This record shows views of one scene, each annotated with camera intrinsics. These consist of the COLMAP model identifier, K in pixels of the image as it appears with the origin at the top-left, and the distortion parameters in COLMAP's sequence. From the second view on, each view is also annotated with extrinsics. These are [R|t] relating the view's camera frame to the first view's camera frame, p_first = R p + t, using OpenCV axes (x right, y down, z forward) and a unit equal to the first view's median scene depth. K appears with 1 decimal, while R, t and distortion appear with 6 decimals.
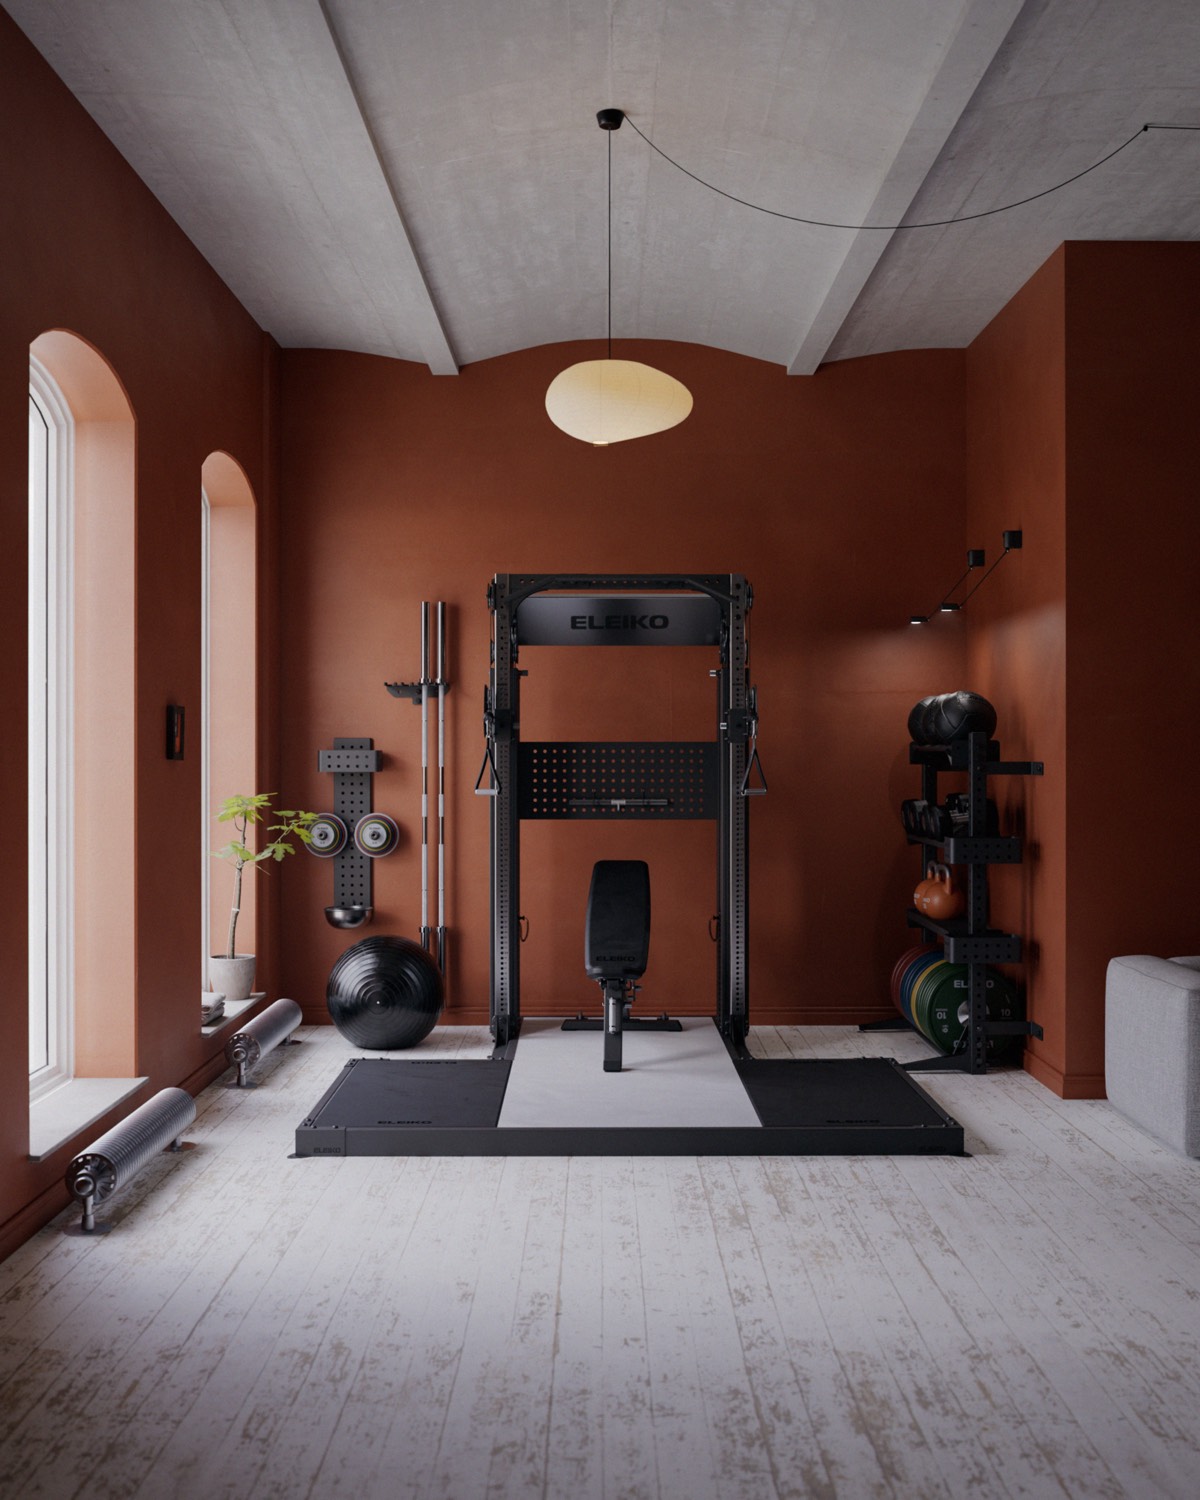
lens RADIAL K [[1680.3, 0, 603.1], [0, 1680.3, 752.9], [0, 0, 1]] dist [-0.001821, 0.000000]
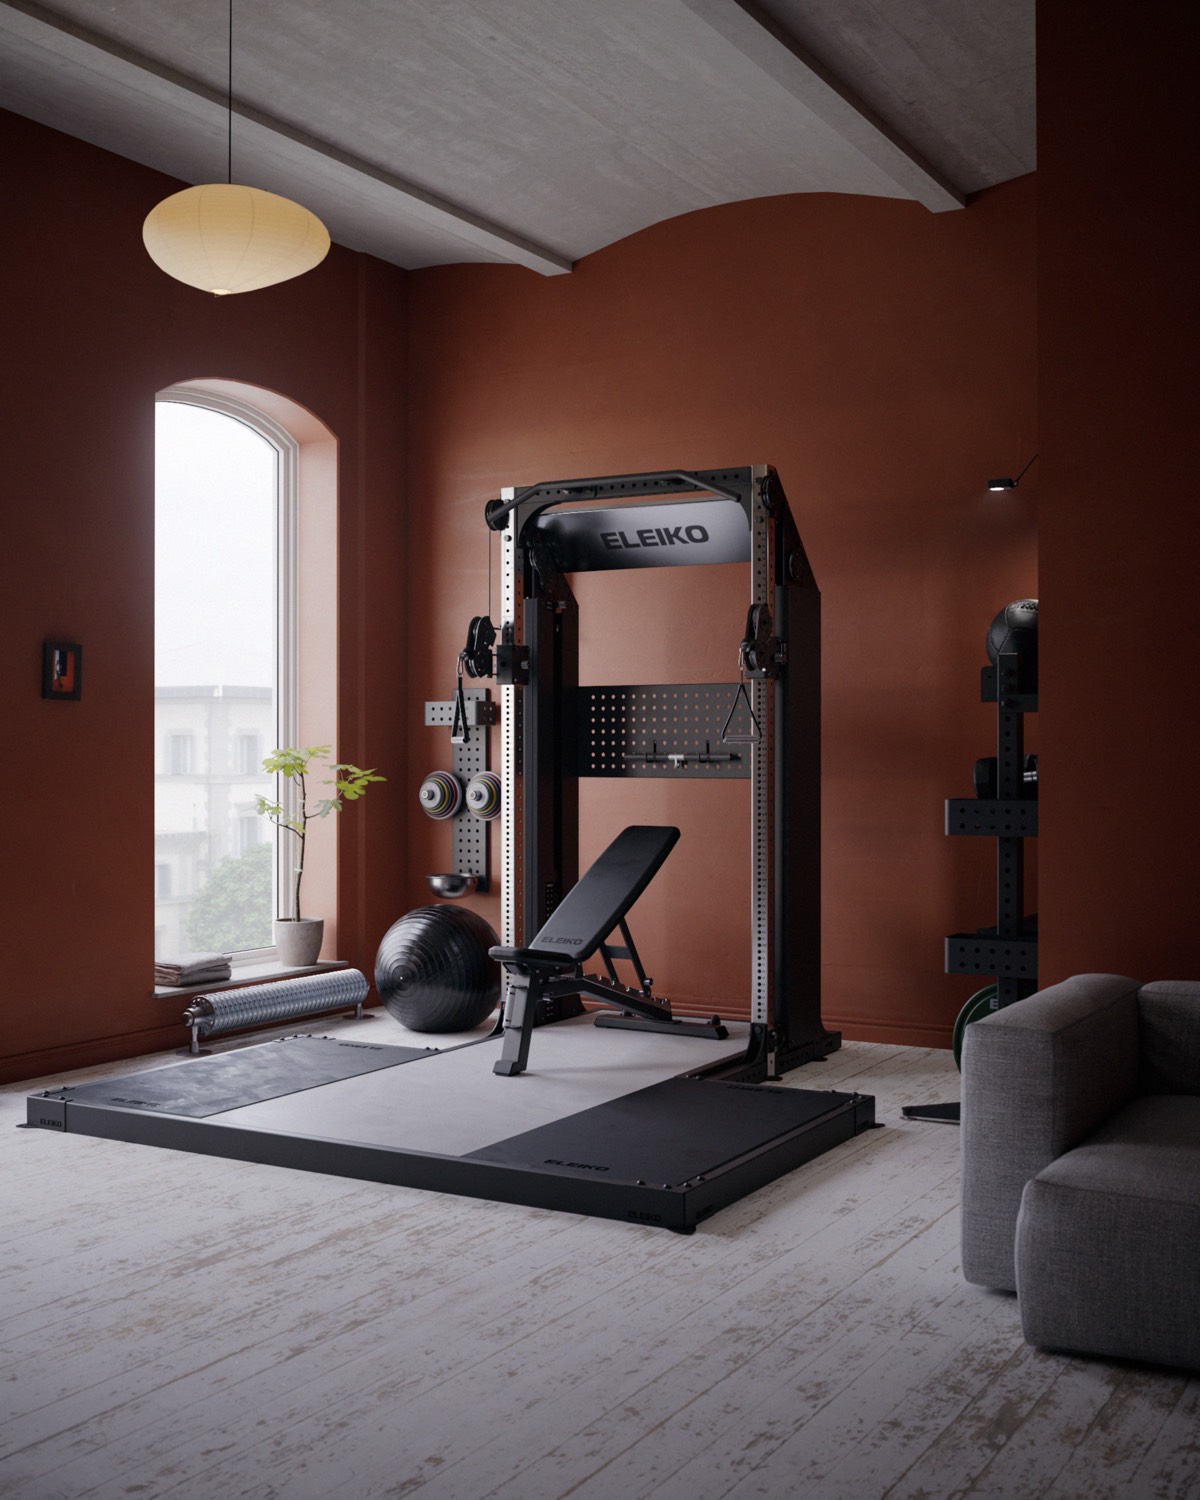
lens RADIAL K [[1680.3, 0, 599.8], [0, 1680.3, 748.1], [0, 0, 1]] dist [-0.001821, 0.000000]
pose [[0.863102, -0.001344, -0.505027, 0.393197], [0.000107, 0.999997, -0.002479, 0.027009], [0.505029, 0.002086, 0.863100, 0.266934]]
